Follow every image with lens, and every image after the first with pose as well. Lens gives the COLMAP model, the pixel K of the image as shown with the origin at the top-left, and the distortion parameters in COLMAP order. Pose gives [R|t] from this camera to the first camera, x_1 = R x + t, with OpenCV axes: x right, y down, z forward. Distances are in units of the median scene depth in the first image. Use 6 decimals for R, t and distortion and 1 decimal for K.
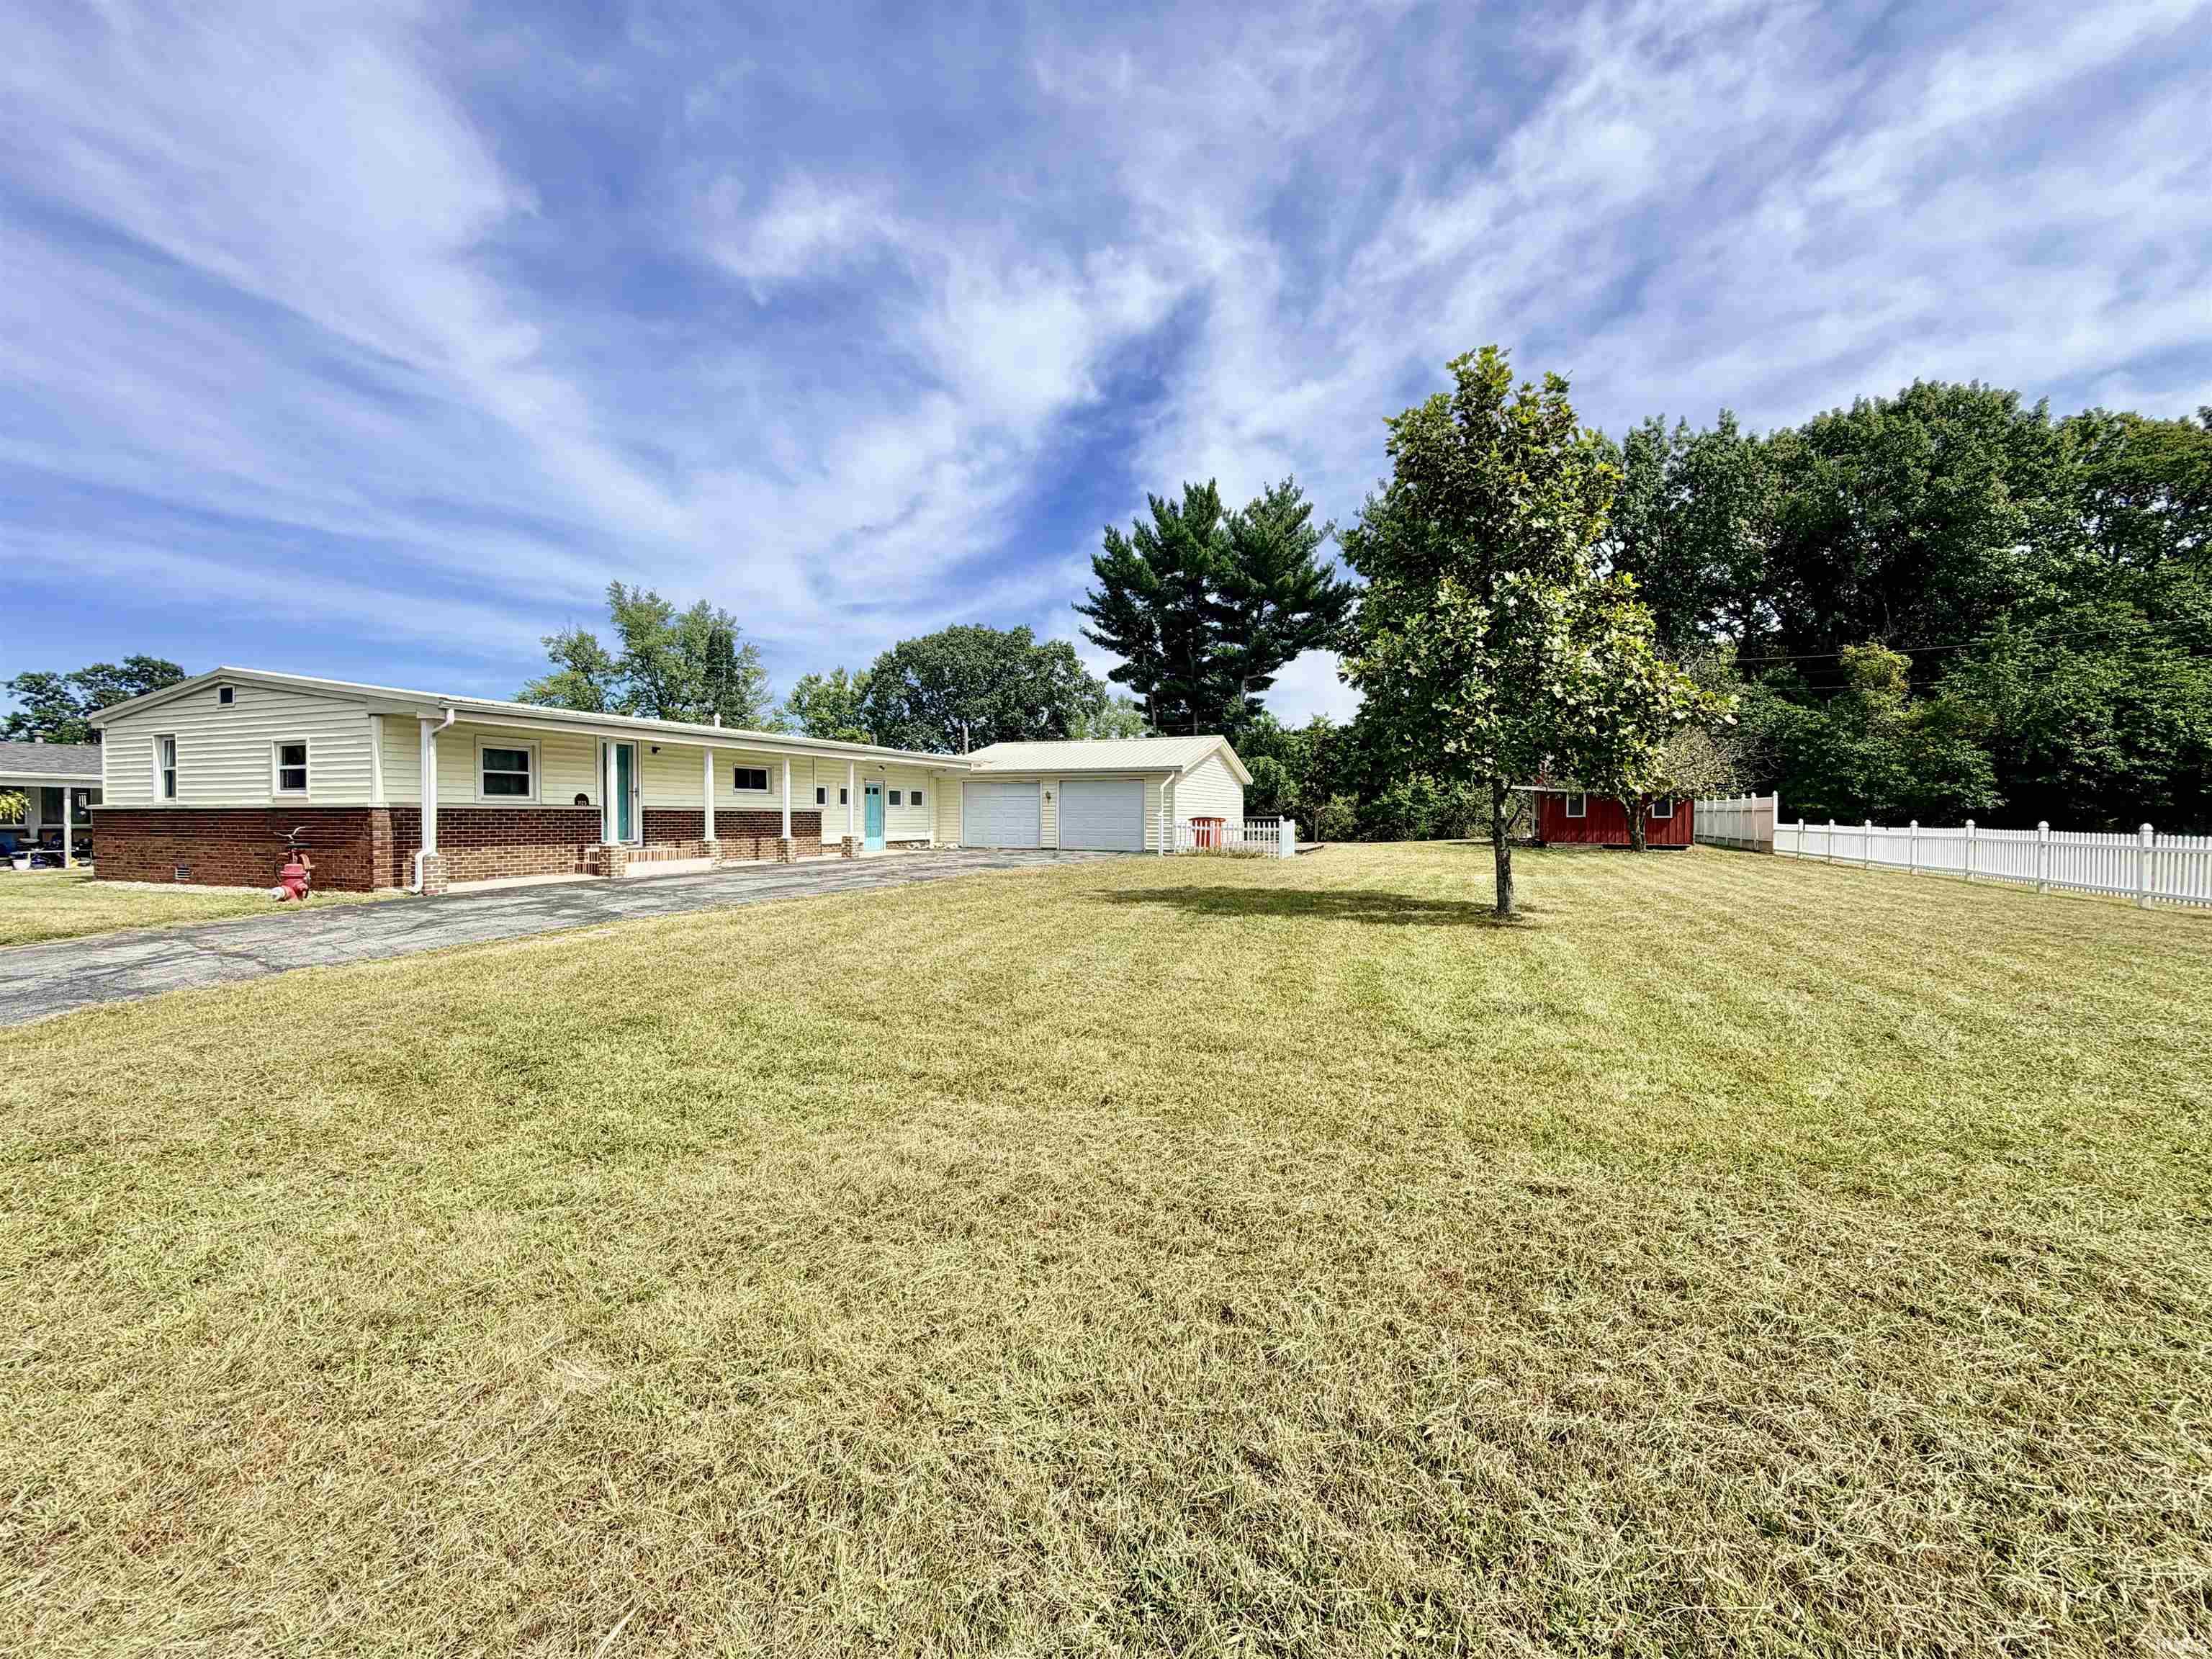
lens RADIAL K [[884.3, 0, 1098.4], [0, 884.3, 826.8], [0, 0, 1]] dist [0.003589, -0.003132]
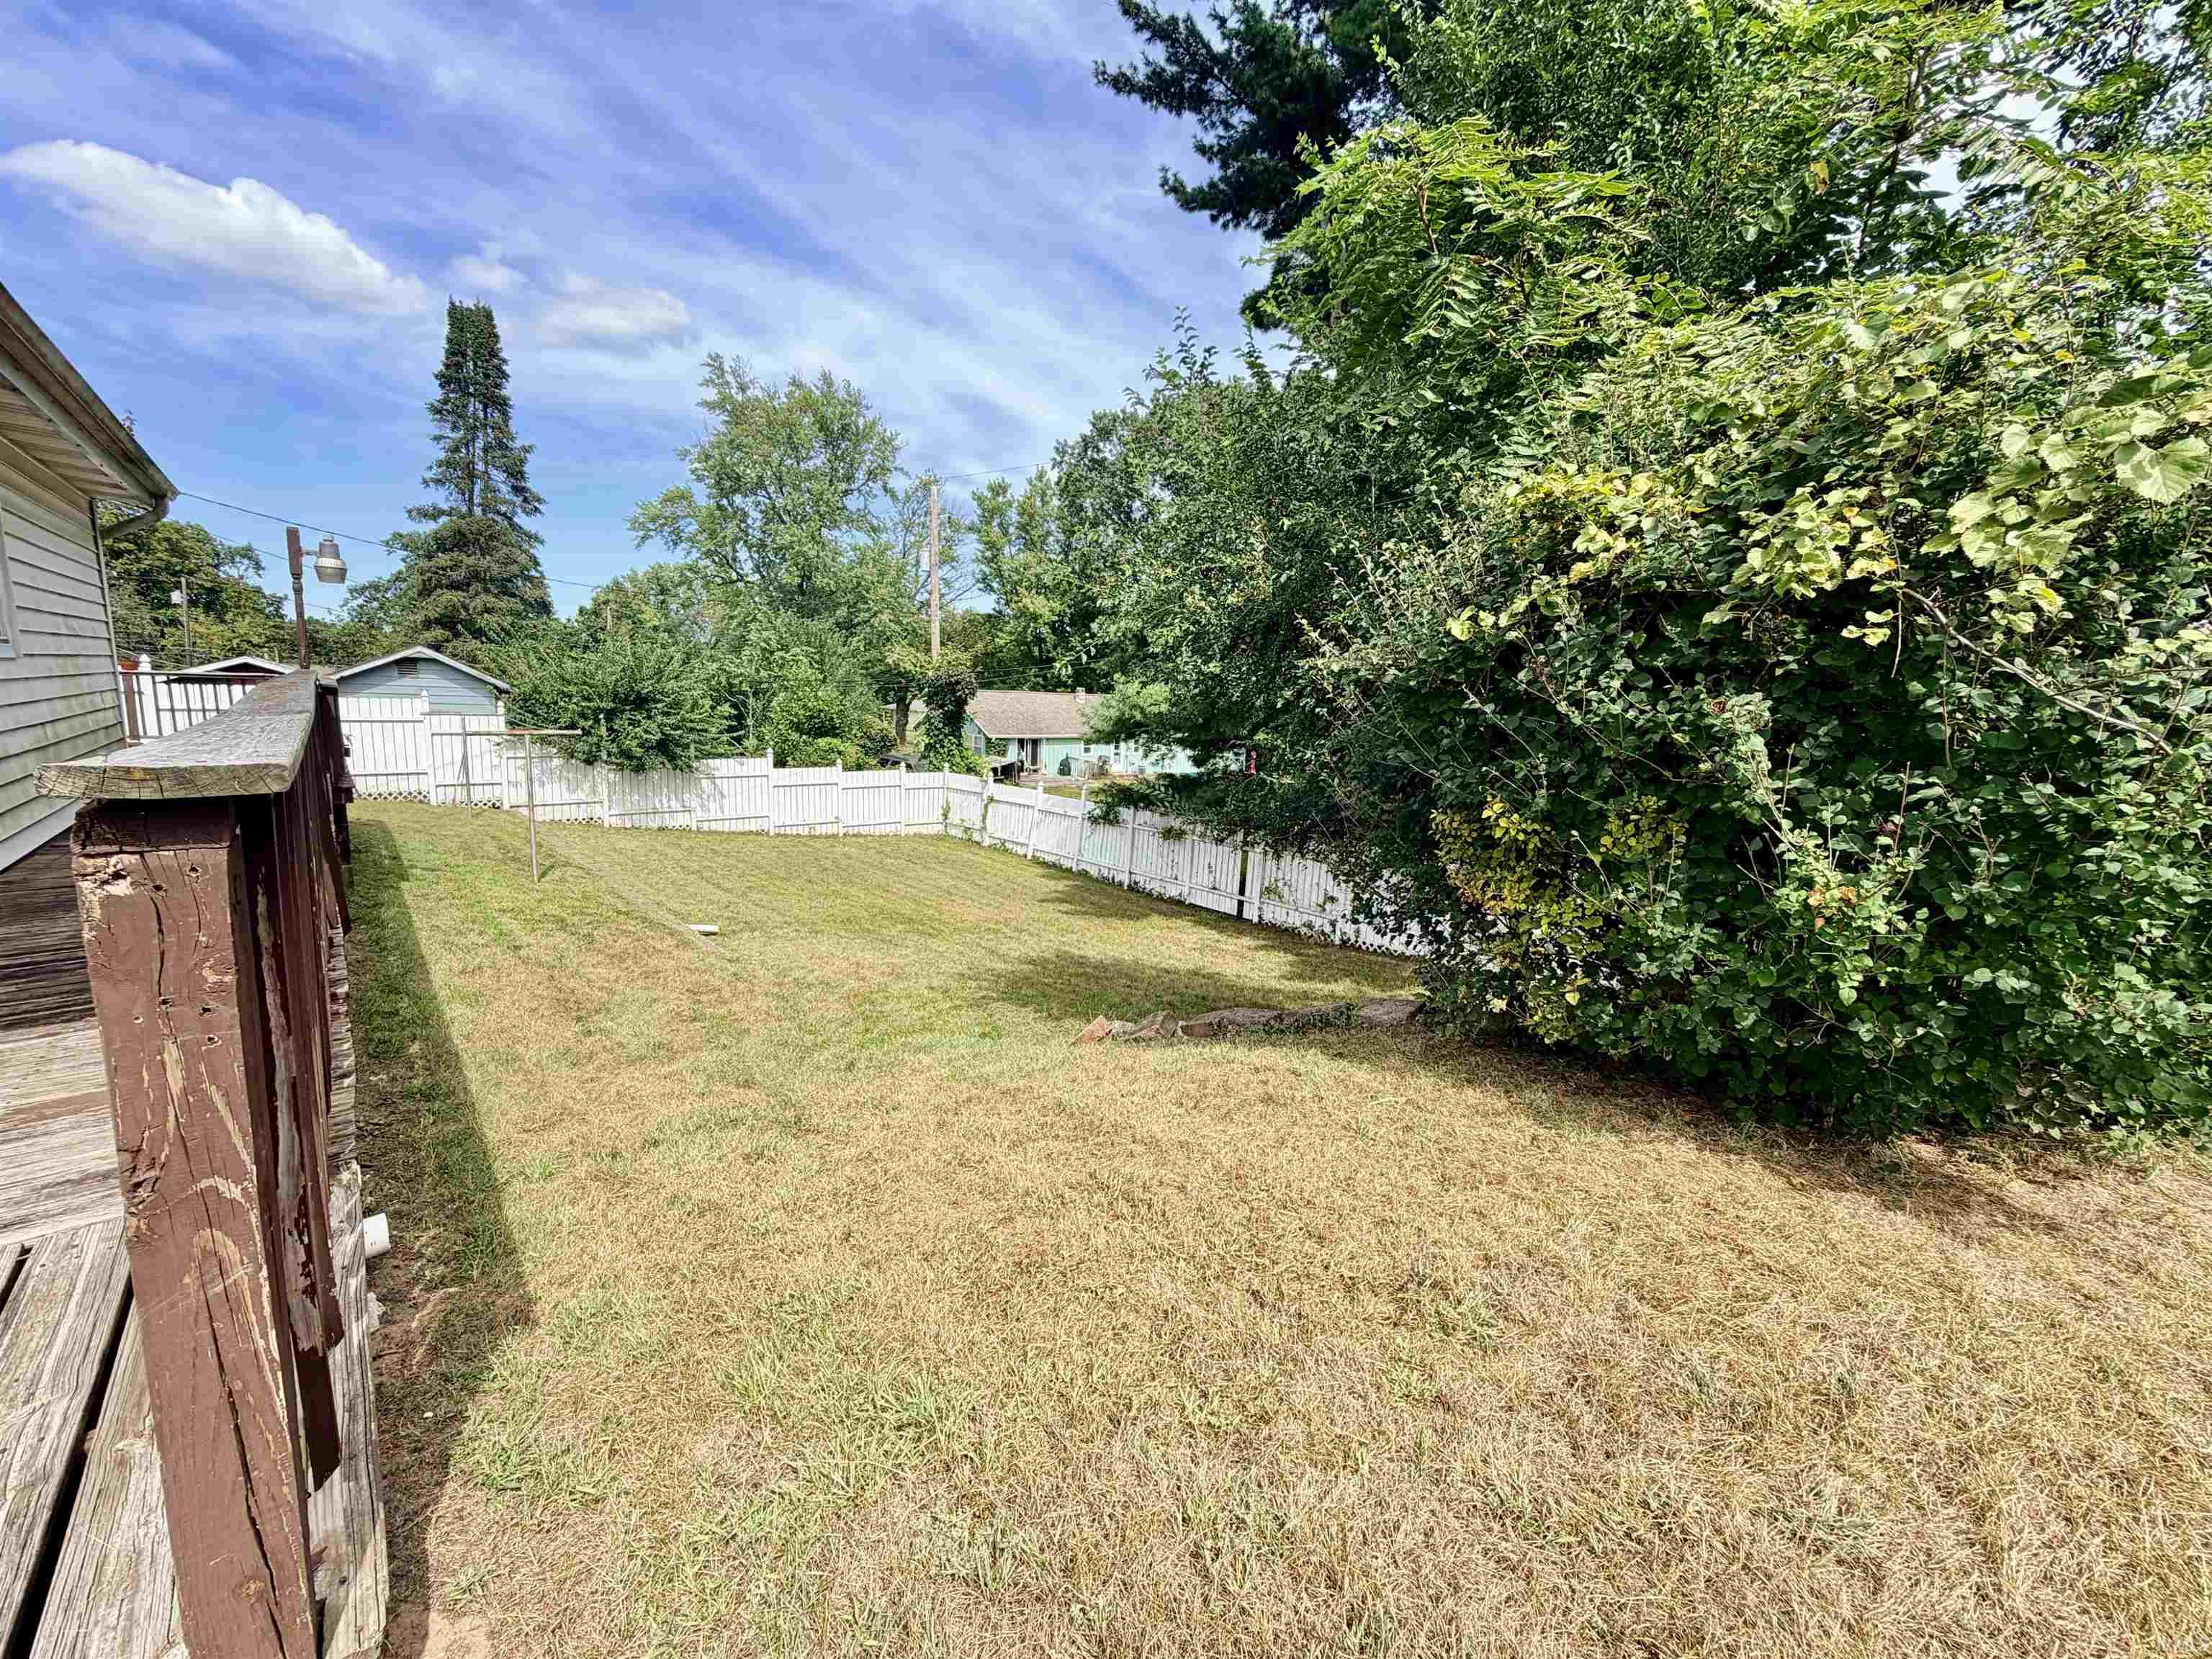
lens RADIAL K [[889.6, 0, 1095.9], [0, 889.6, 822.0], [0, 0, 1]] dist [0.000415, 0.000304]
pose [[0.884955, 0.101691, -0.454437, 0.160414], [-0.041340, 0.989168, 0.140845, -0.009709], [0.463837, -0.105855, 0.879574, 0.670312]]
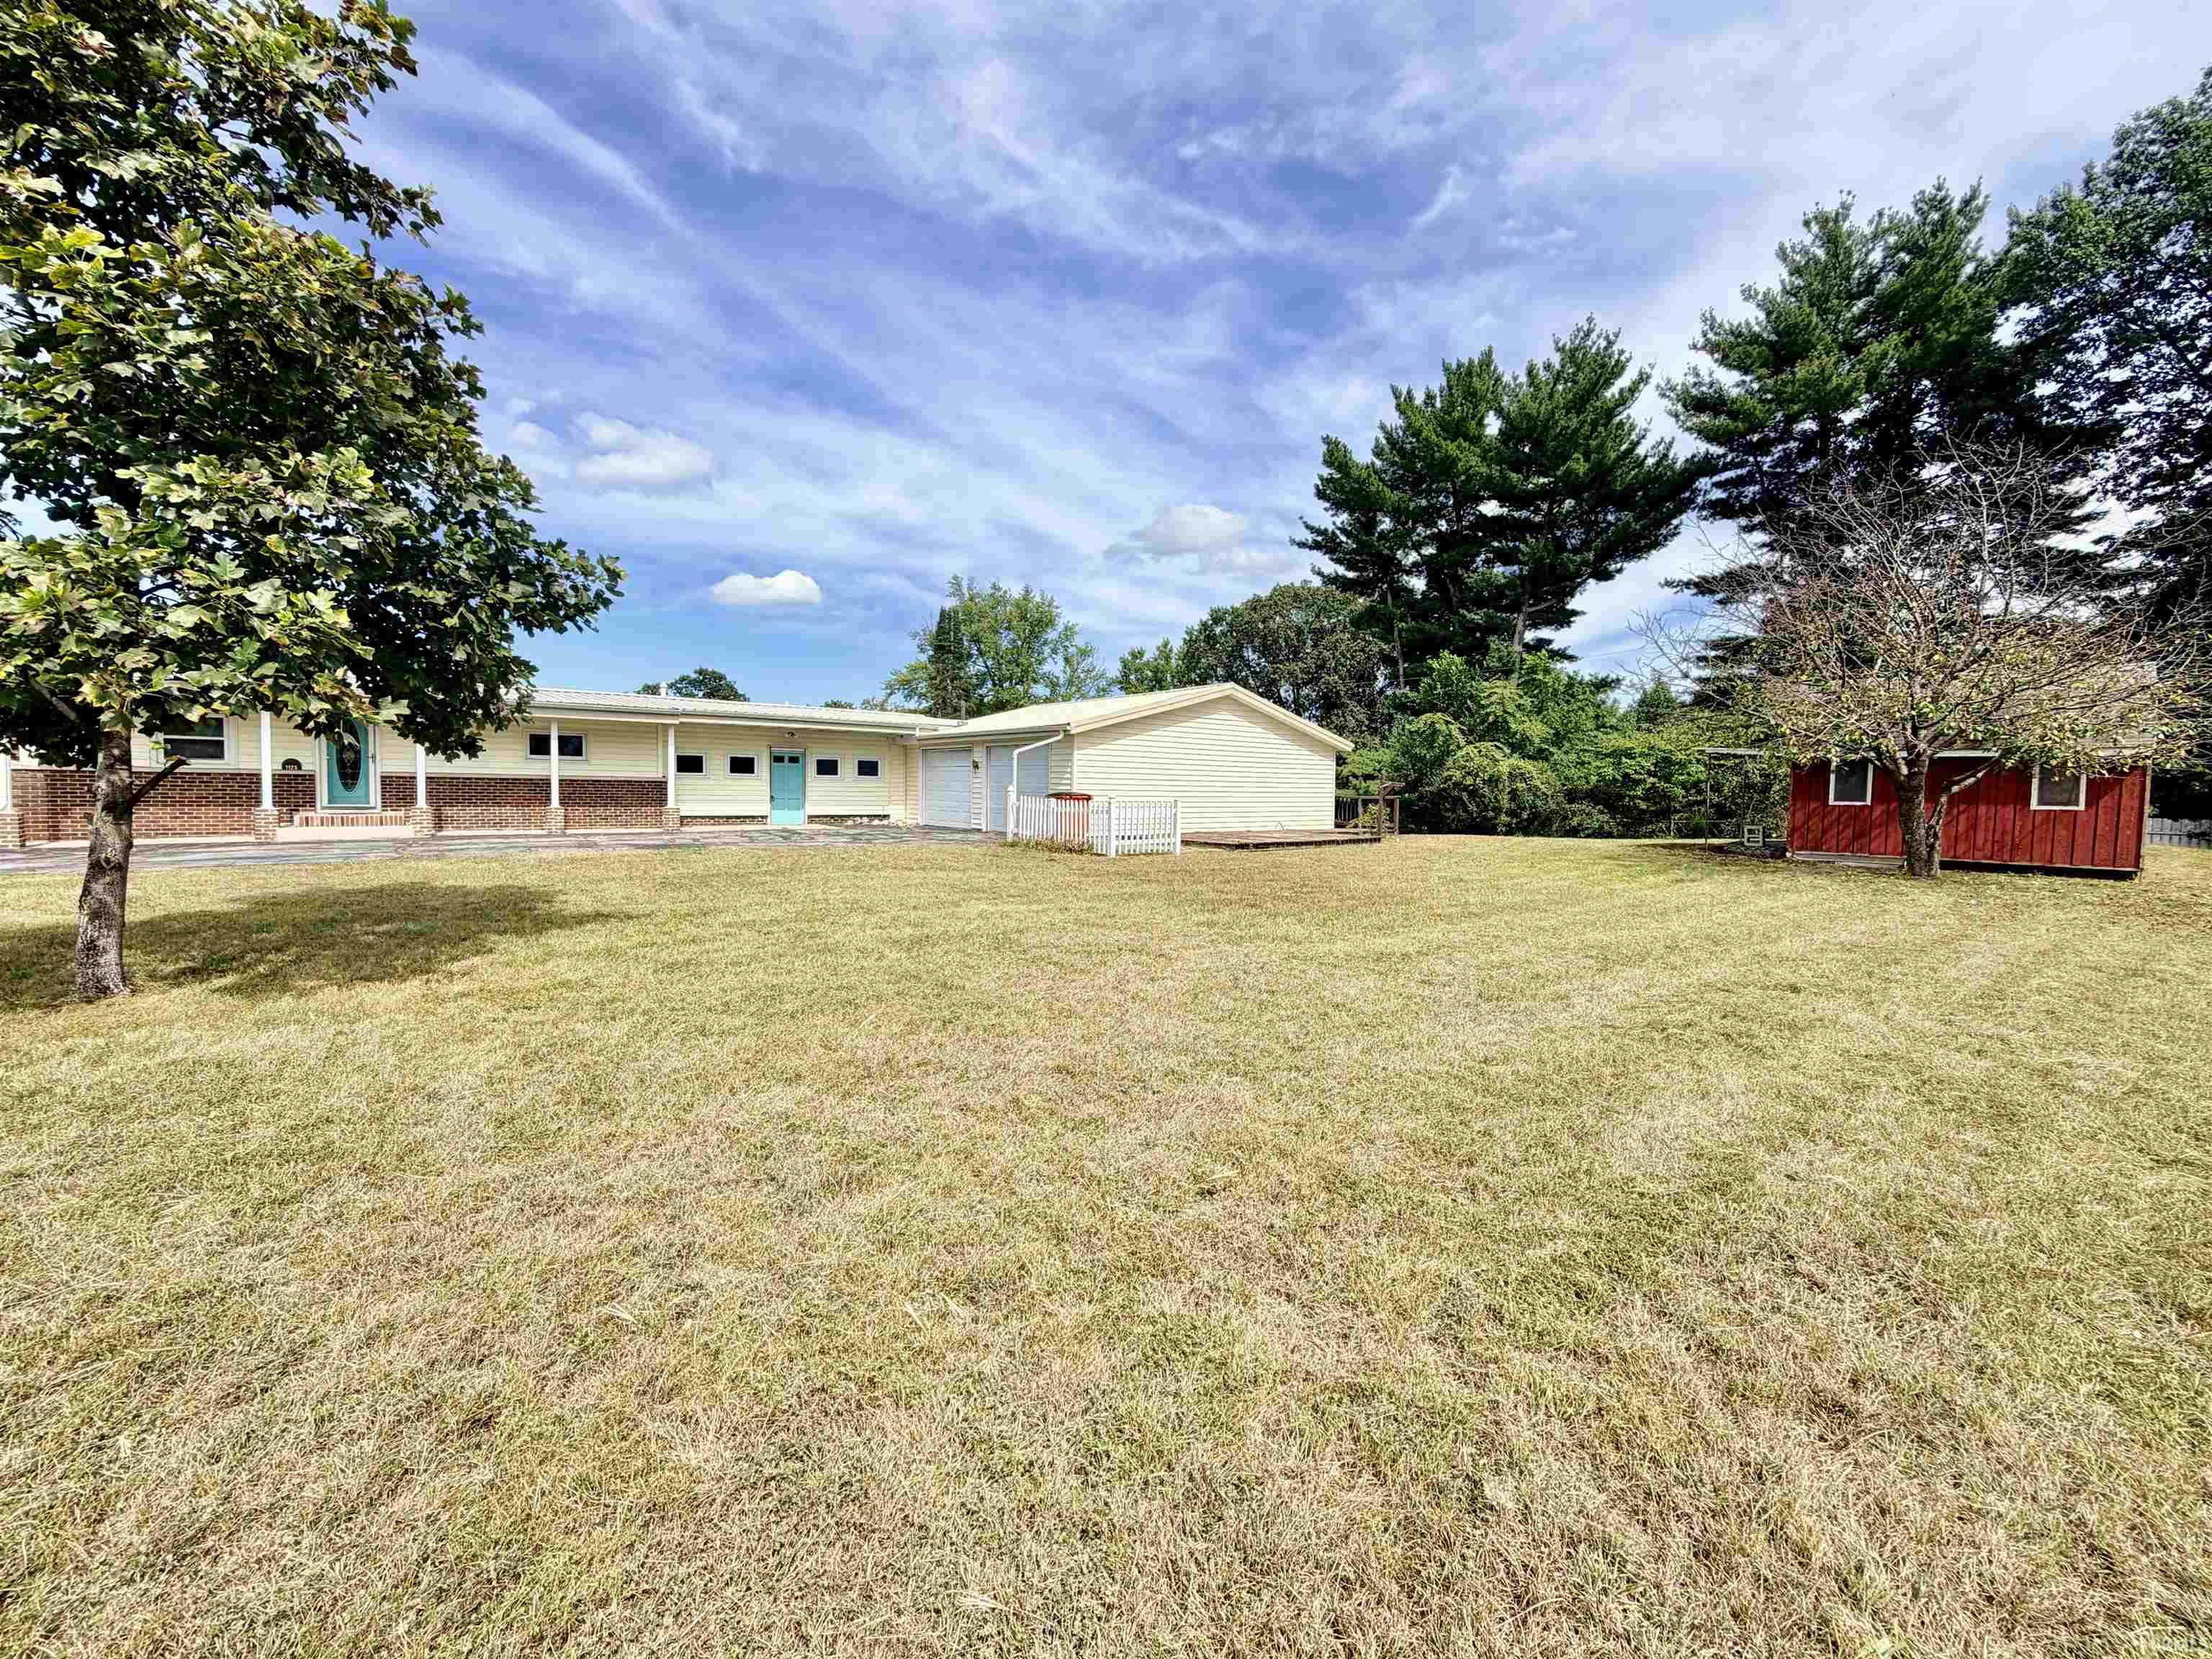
lens RADIAL K [[884.0, 0, 1103.6], [0, 884.0, 900.8], [0, 0, 1]] dist [-0.002705, -0.000433]
pose [[0.871767, 0.071455, -0.484682, 0.242051], [-0.020456, 0.993753, 0.109713, -0.001374], [0.489494, -0.085729, 0.867783, 0.177320]]
